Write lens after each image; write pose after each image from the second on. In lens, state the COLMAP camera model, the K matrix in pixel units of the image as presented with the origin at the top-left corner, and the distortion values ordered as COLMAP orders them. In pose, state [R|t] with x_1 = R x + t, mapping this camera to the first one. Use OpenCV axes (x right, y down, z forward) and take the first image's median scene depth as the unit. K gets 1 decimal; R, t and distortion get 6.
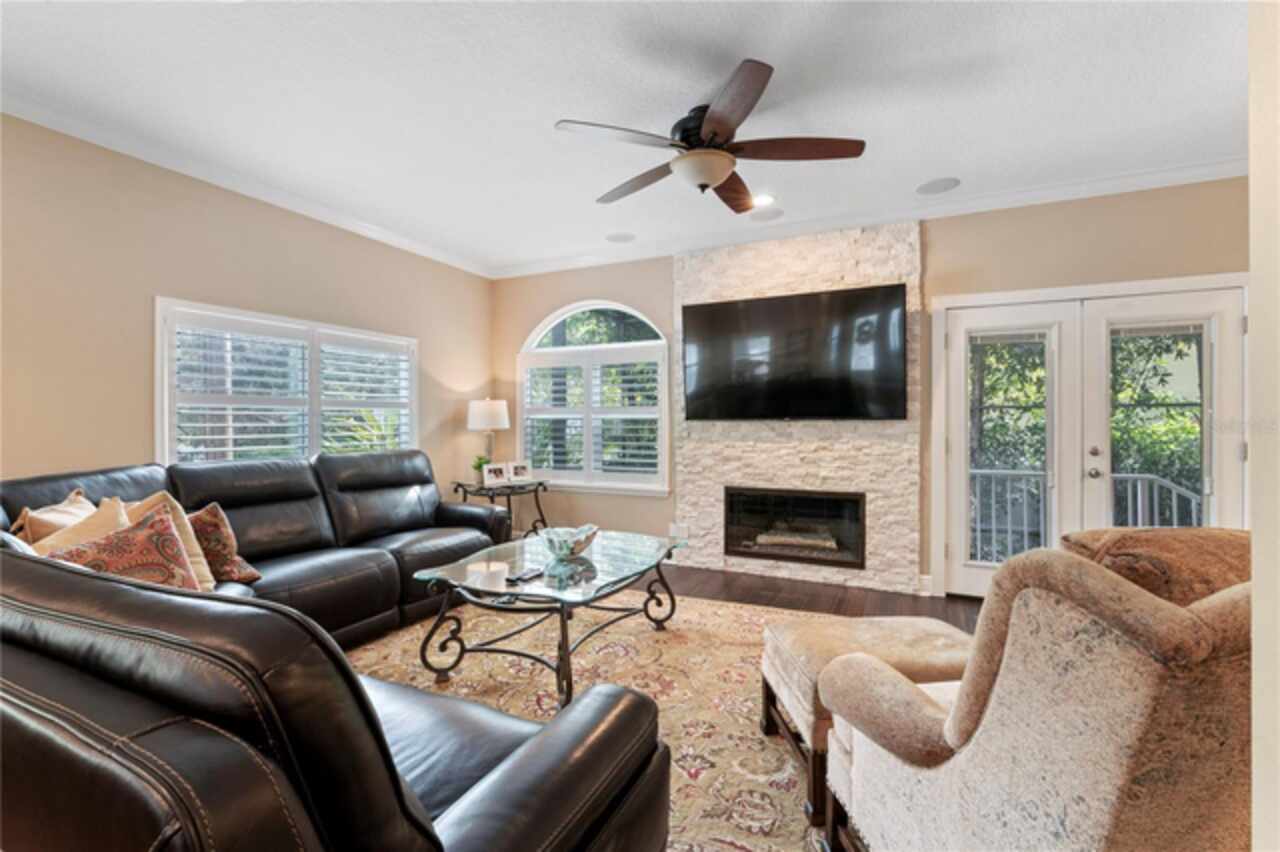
lens RADIAL K [[552.5, 0, 641.9], [0, 552.5, 419.8], [0, 0, 1]] dist [-0.002446, -0.000621]
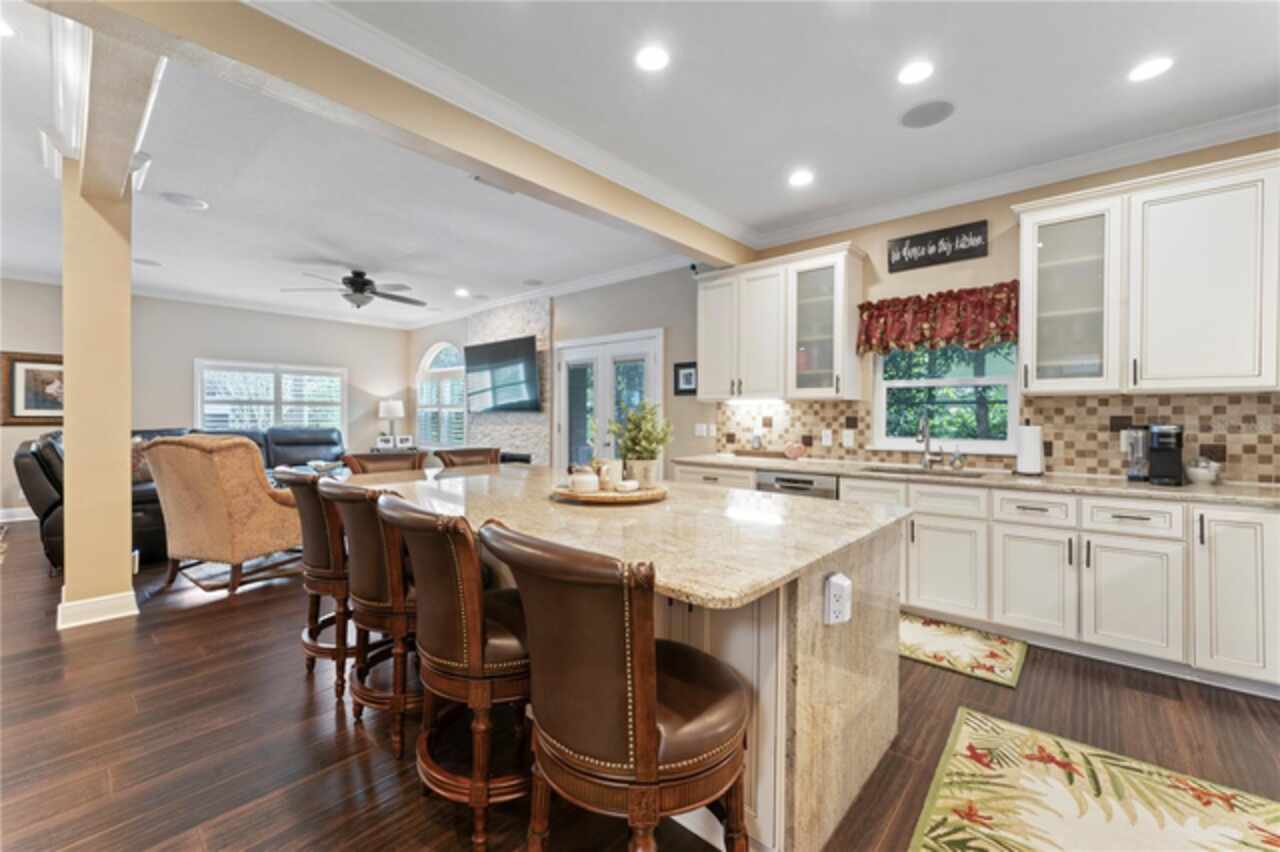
lens RADIAL K [[514.8, 0, 638.5], [0, 514.8, 418.0], [0, 0, 1]] dist [-0.013068, -0.000441]
pose [[0.964097, 0.007065, -0.265456, 1.047231], [-0.005047, 0.999953, 0.008280, 0.001630], [0.265502, -0.006643, 0.964087, -0.415443]]
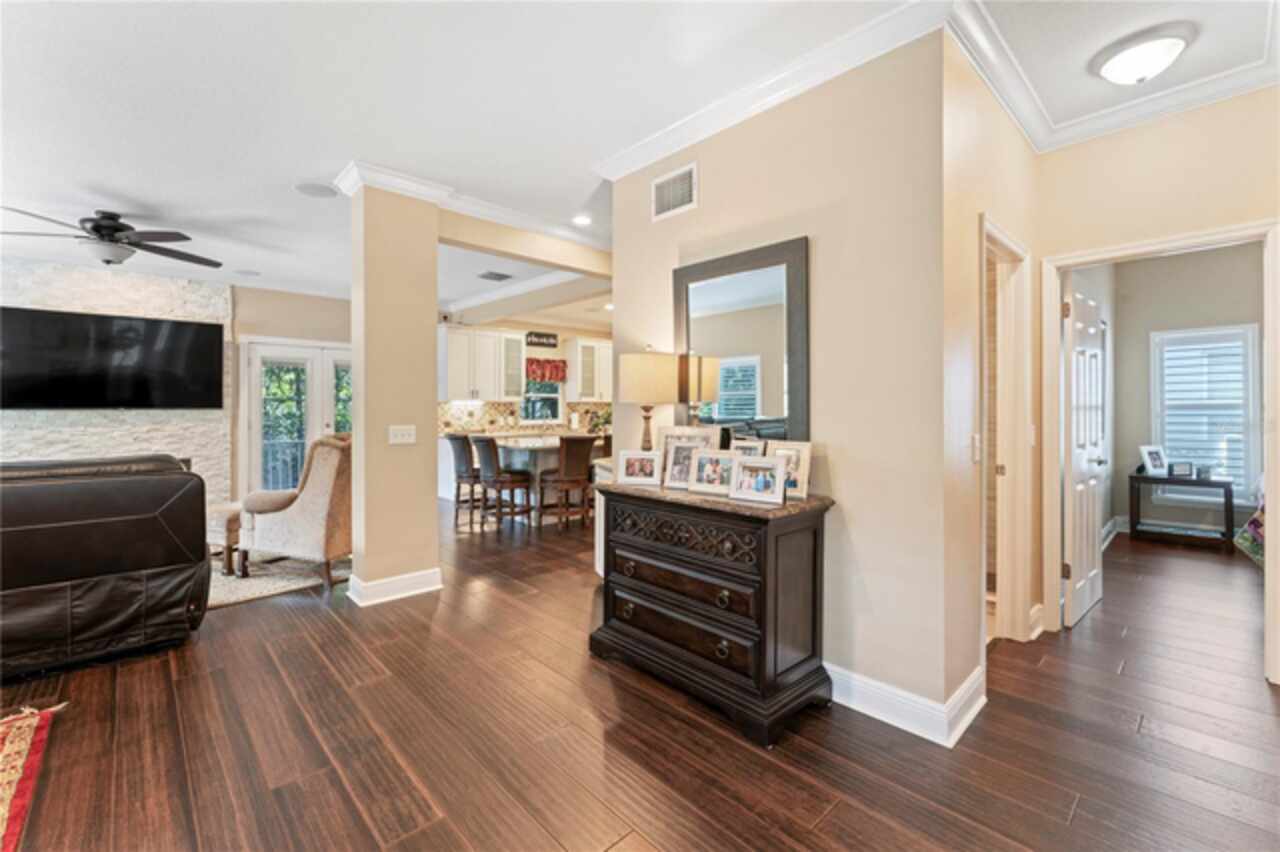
lens RADIAL K [[552.5, 0, 640.3], [0, 552.5, 407.8], [0, 0, 1]] dist [-0.002446, -0.000621]
pose [[0.354511, 0.001249, 0.935051, -0.504566], [0.000658, 0.999999, -0.001585, -0.000751], [-0.935051, 0.001177, 0.354510, -0.598735]]
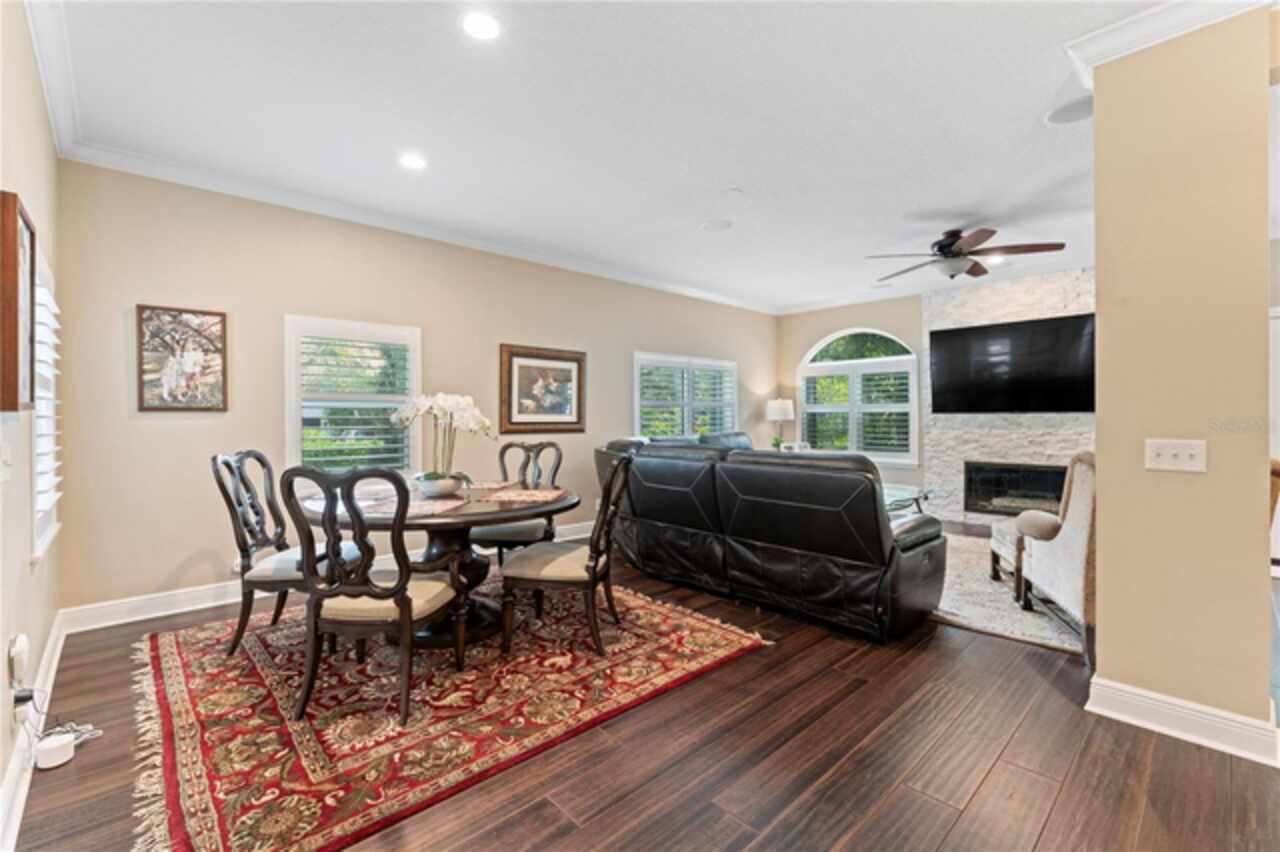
lens RADIAL K [[552.5, 0, 637.3], [0, 552.5, 417.3], [0, 0, 1]] dist [-0.002446, -0.000621]
pose [[0.929373, -0.000907, -0.369140, -0.101487], [0.003111, 0.999981, 0.005375, 0.001160], [0.369128, -0.006144, 0.929358, -0.585097]]
